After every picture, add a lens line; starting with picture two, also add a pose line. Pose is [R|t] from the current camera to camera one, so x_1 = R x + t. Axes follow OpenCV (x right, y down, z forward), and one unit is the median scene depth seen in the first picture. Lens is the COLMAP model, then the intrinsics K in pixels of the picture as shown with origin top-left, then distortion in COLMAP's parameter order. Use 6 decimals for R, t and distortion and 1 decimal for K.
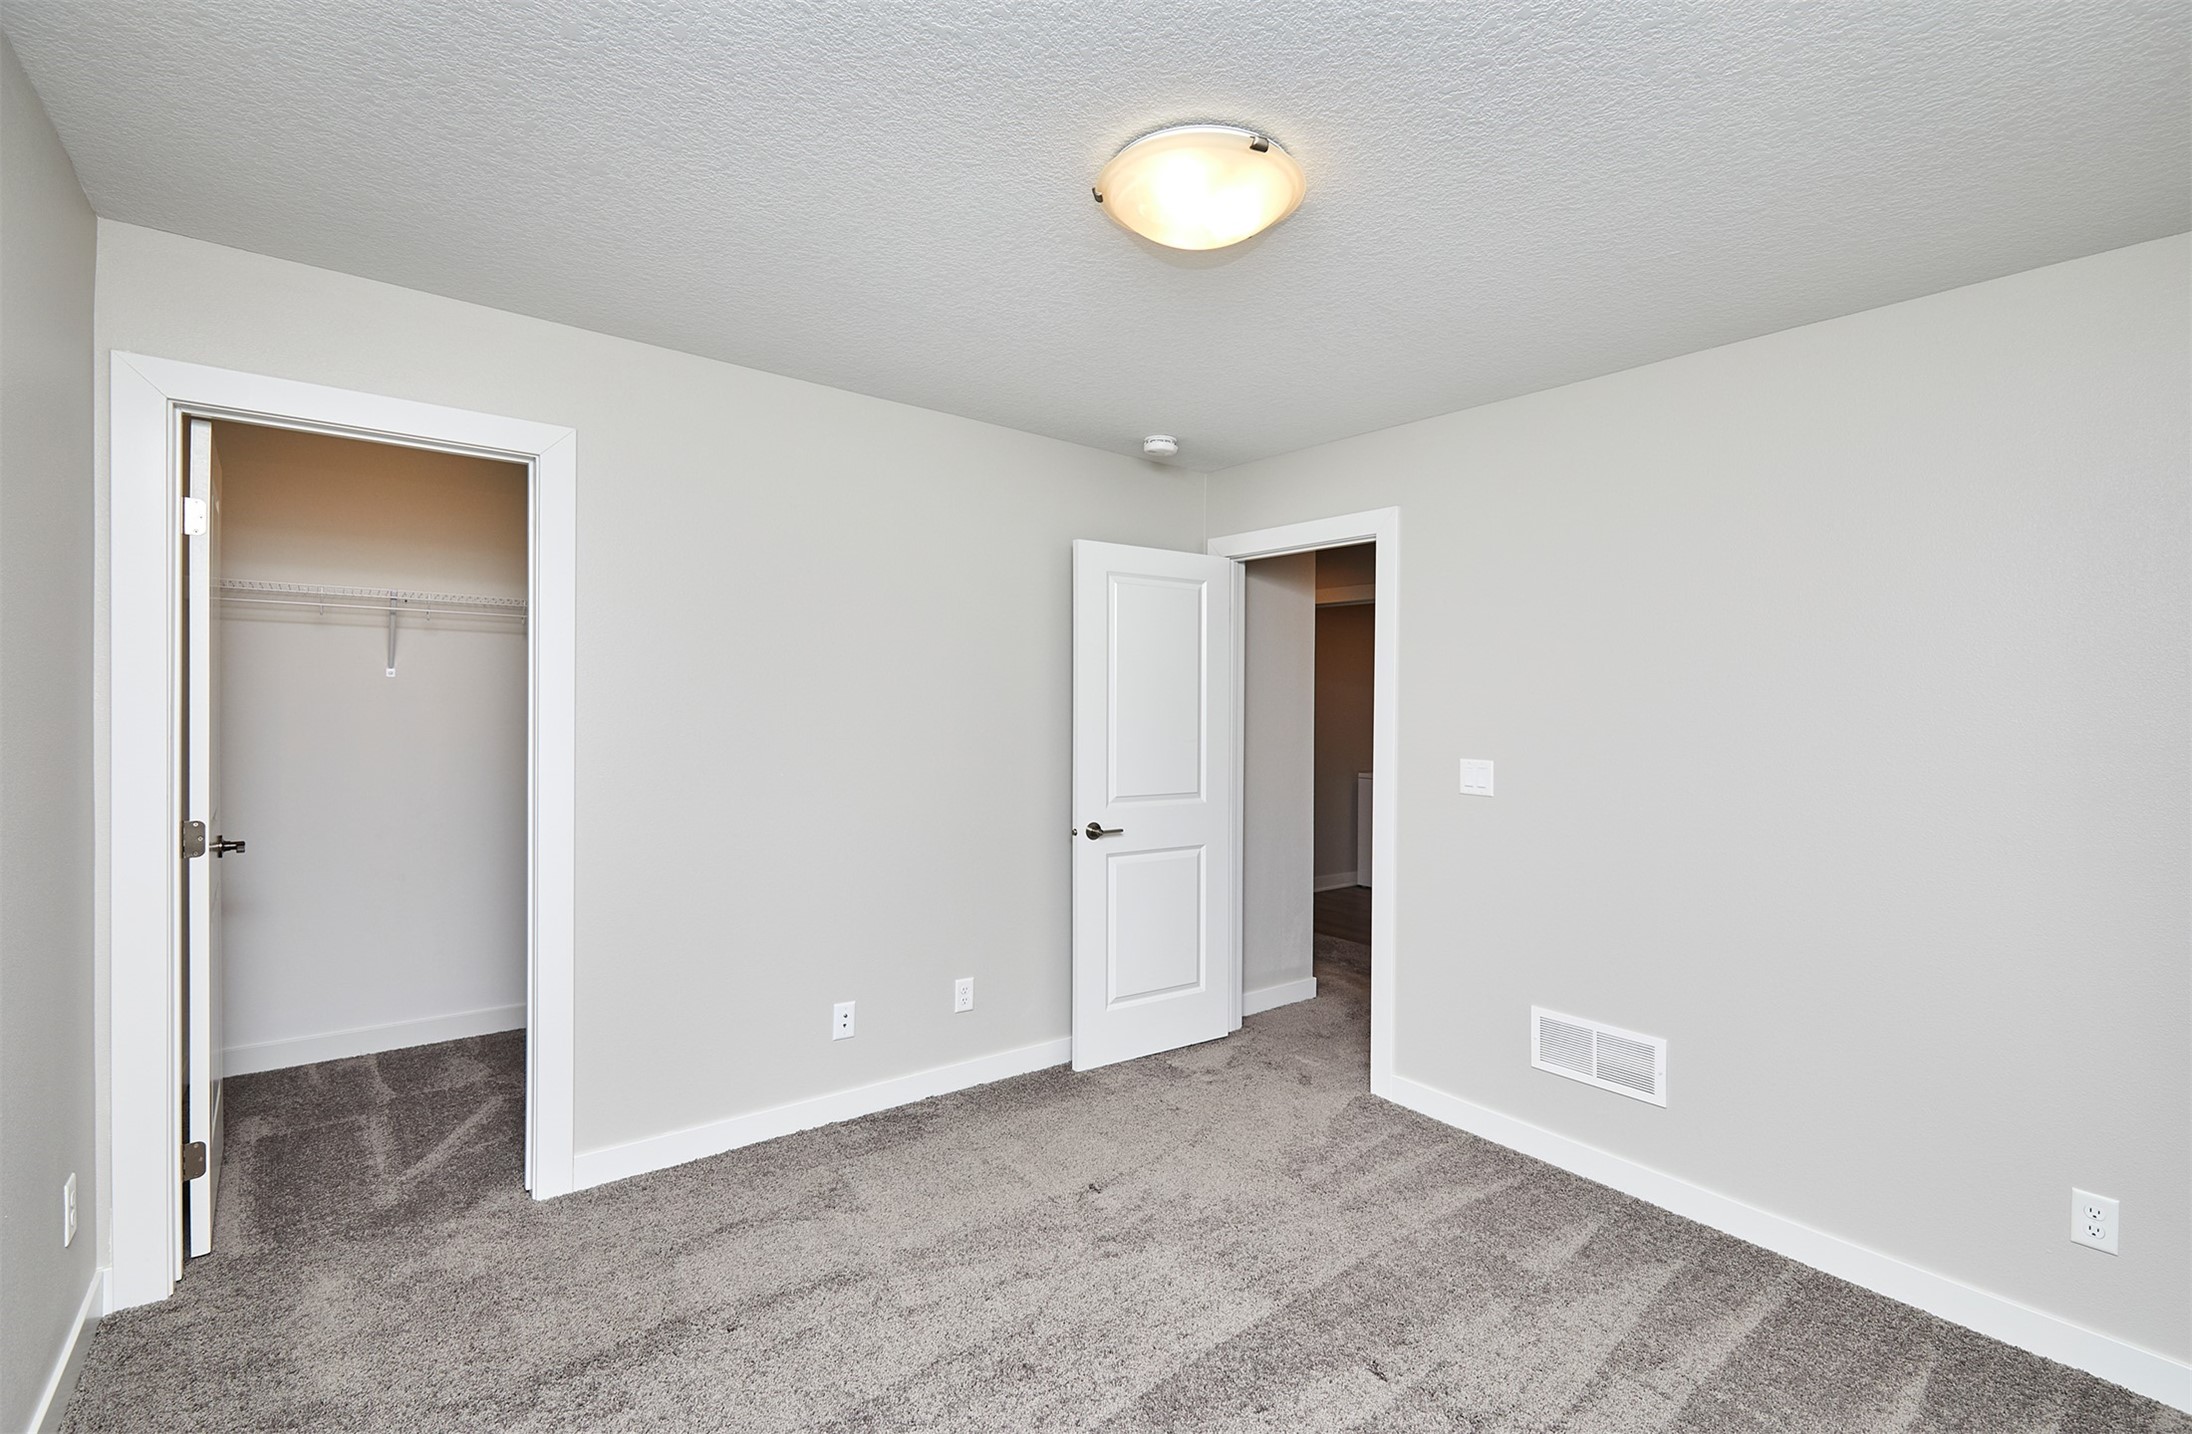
lens RADIAL K [[928.6, 0, 1103.1], [0, 928.6, 713.9], [0, 0, 1]] dist [0.000909, 0.000037]
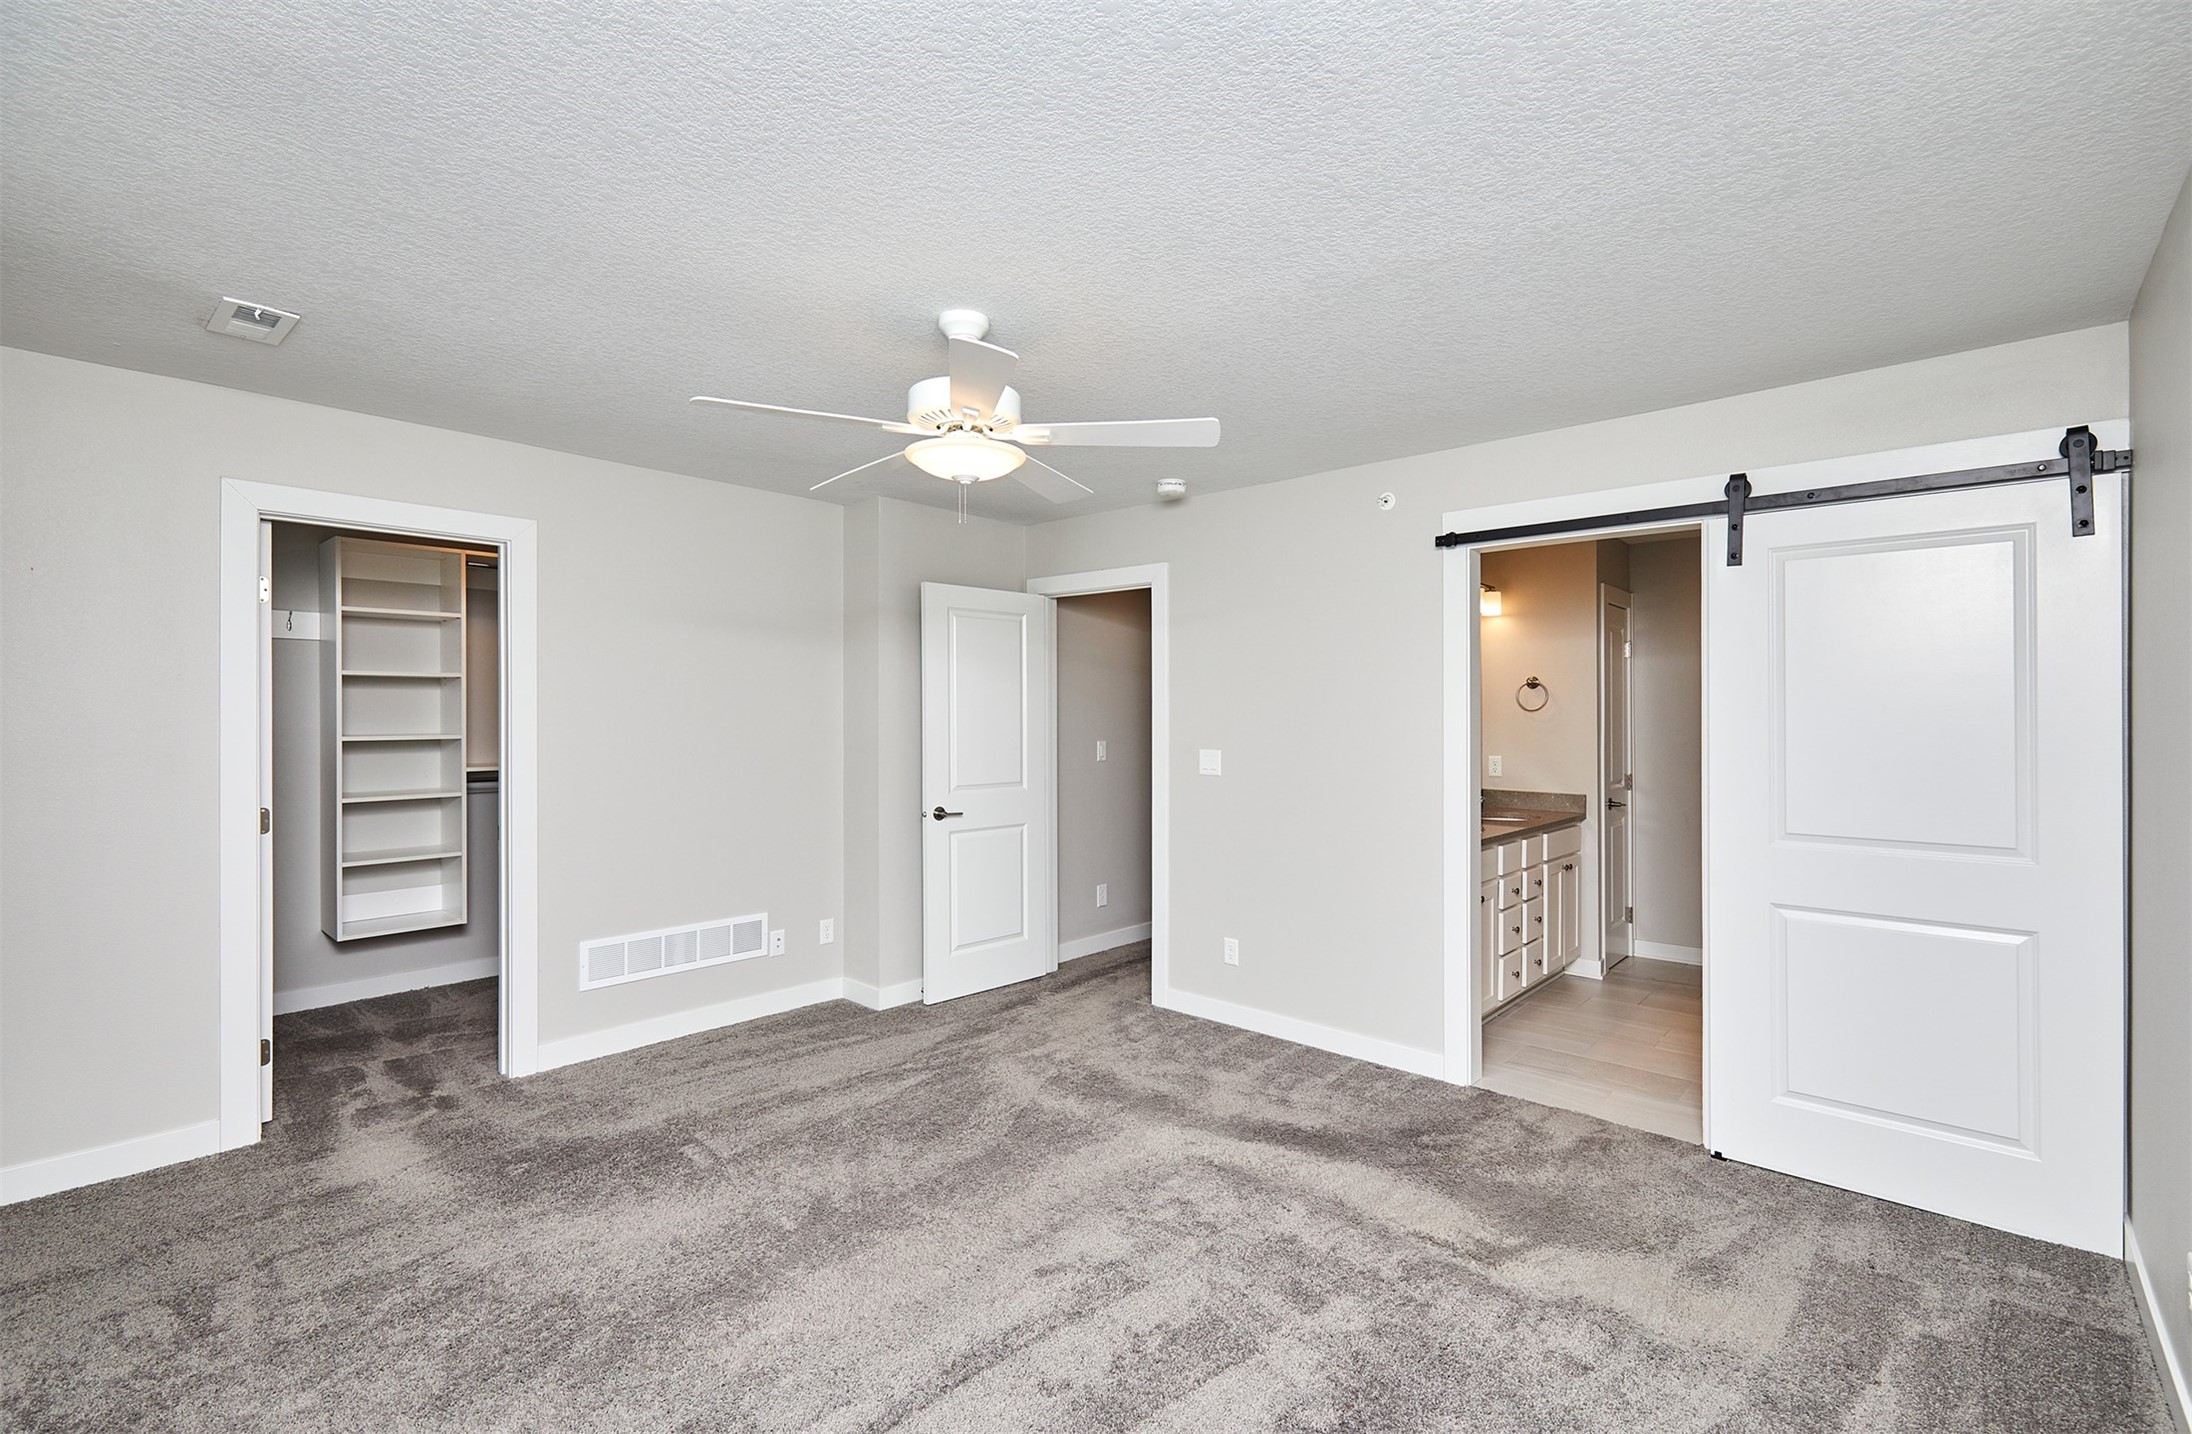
lens RADIAL K [[928.6, 0, 1103.1], [0, 928.6, 713.9], [0, 0, 1]] dist [0.000909, 0.000037]
pose [[0.991353, -0.010650, 0.130786, 0.055010], [0.010670, 0.999943, 0.000546, -0.006093], [-0.130784, 0.000855, 0.991410, -0.308306]]
